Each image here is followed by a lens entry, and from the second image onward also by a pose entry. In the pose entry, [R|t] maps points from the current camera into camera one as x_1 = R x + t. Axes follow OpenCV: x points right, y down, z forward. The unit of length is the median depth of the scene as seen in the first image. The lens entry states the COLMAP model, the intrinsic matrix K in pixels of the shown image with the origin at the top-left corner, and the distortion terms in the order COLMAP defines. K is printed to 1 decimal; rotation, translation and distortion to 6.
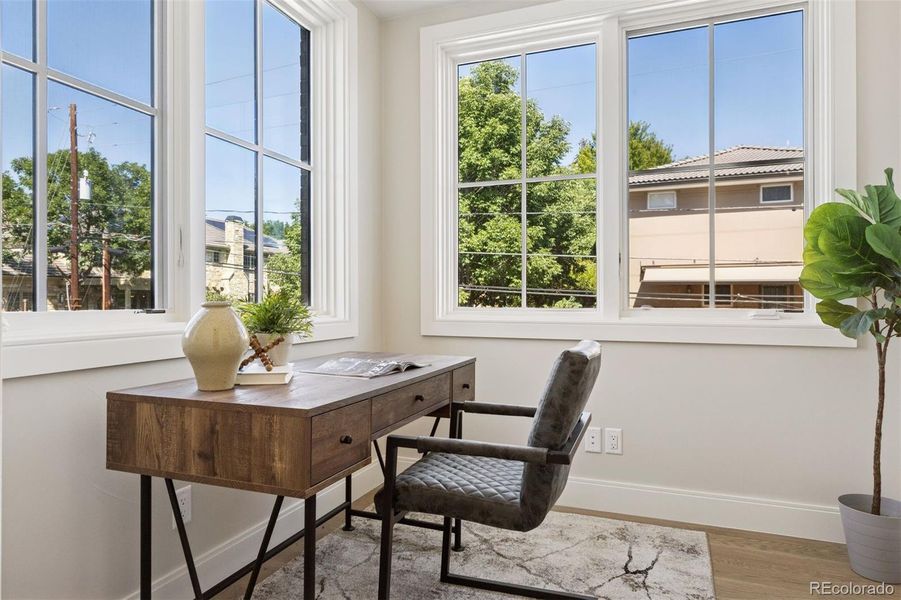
lens RADIAL K [[523.9, 0, 450.5], [0, 523.9, 300.0], [0, 0, 1]] dist [0.005697, 0.001544]
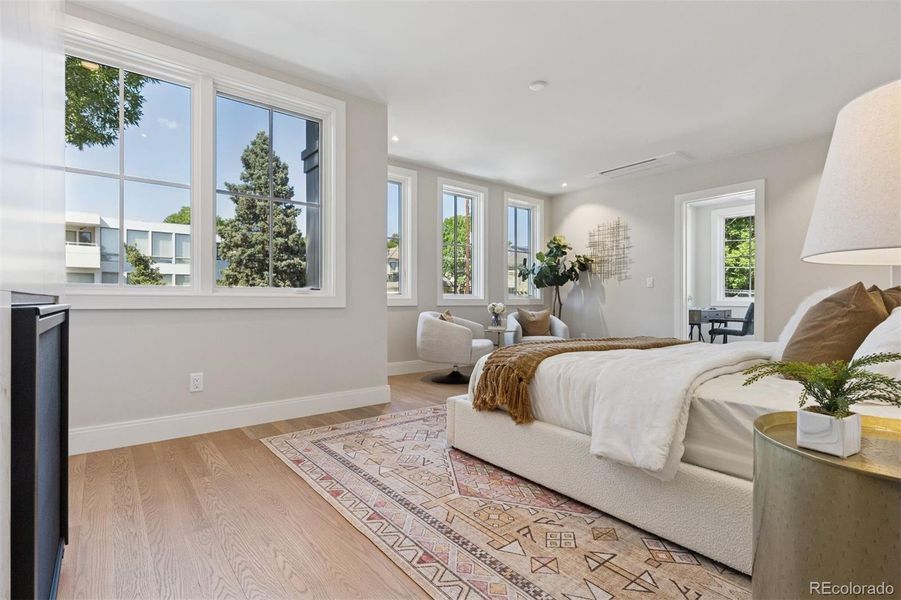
lens RADIAL K [[430.0, 0, 450.5], [0, 430.0, 300.0], [0, 0, 1]] dist [0.000455, -0.000057]
pose [[0.864667, -0.002253, -0.502340, -0.089768], [-0.002318, 0.999961, -0.008475, 0.046835], [0.502340, 0.008493, 0.864629, -1.633520]]
